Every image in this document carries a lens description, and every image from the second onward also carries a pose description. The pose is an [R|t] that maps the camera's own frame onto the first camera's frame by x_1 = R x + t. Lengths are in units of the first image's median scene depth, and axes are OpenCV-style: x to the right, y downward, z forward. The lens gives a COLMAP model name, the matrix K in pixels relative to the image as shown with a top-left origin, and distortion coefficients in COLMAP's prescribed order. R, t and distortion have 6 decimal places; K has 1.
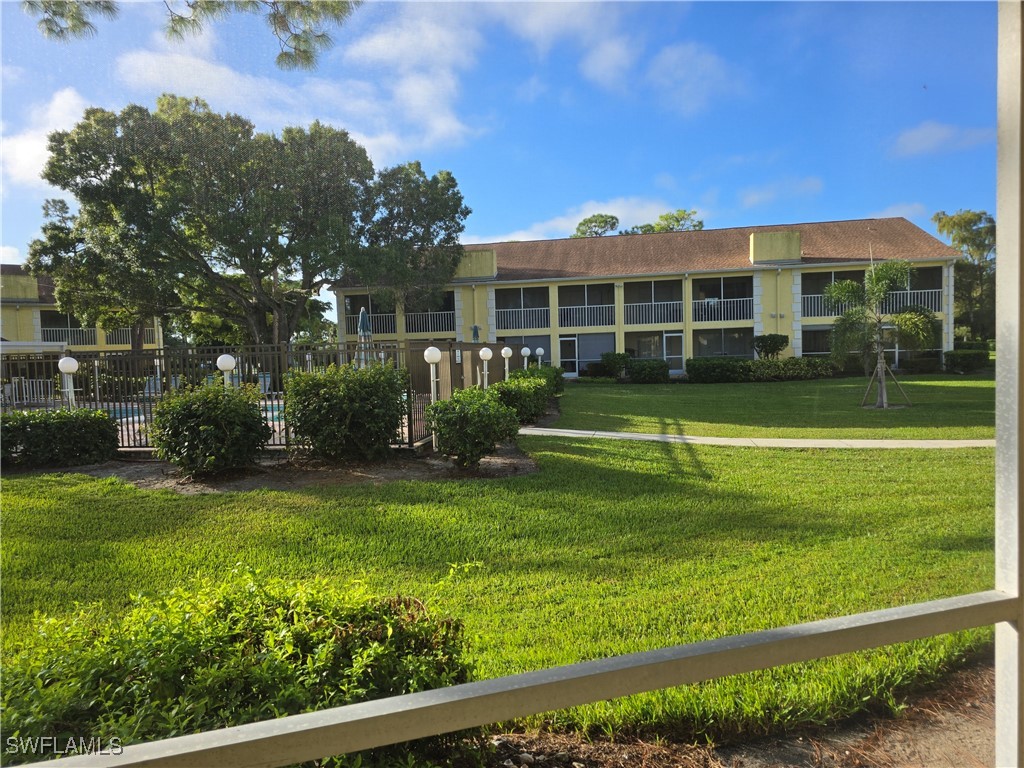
lens RADIAL K [[677.9, 0, 488.5], [0, 677.9, 383.7], [0, 0, 1]] dist [0.052644, -0.061149]
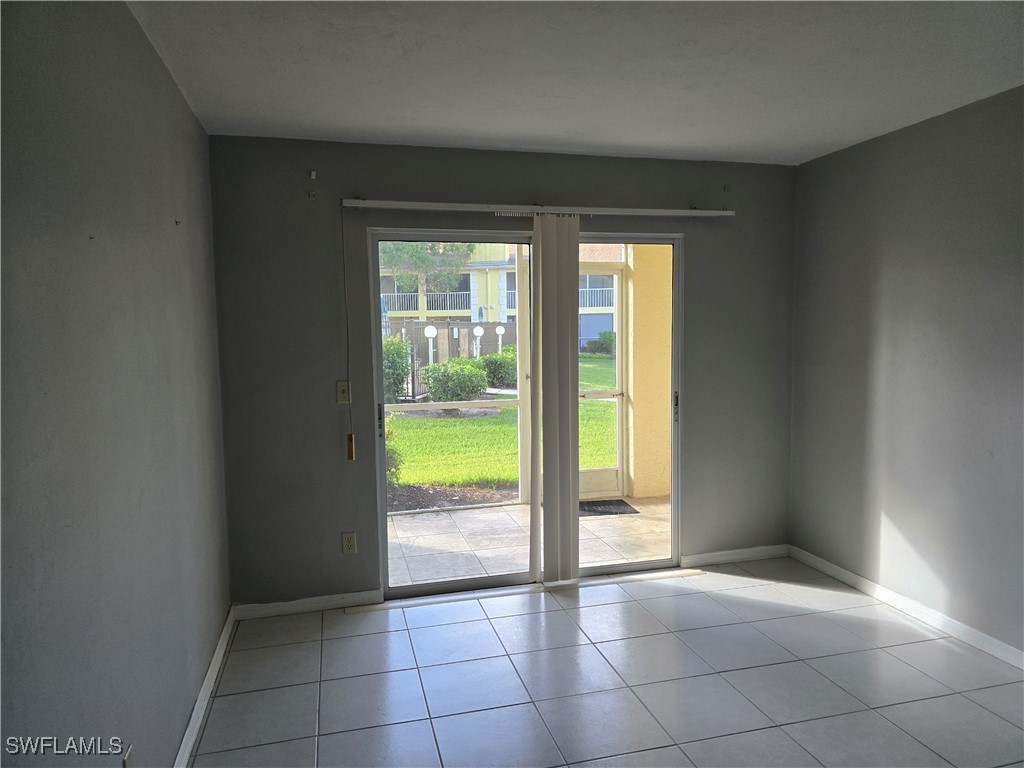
lens RADIAL K [[702.1, 0, 511.2], [0, 702.1, 380.9], [0, 0, 1]] dist [0.071755, -0.075774]
pose [[0.999646, 0.019249, -0.018363, 0.046862], [-0.018708, 0.999399, 0.029182, 0.005242], [0.018913, -0.028828, 0.999405, -0.179144]]
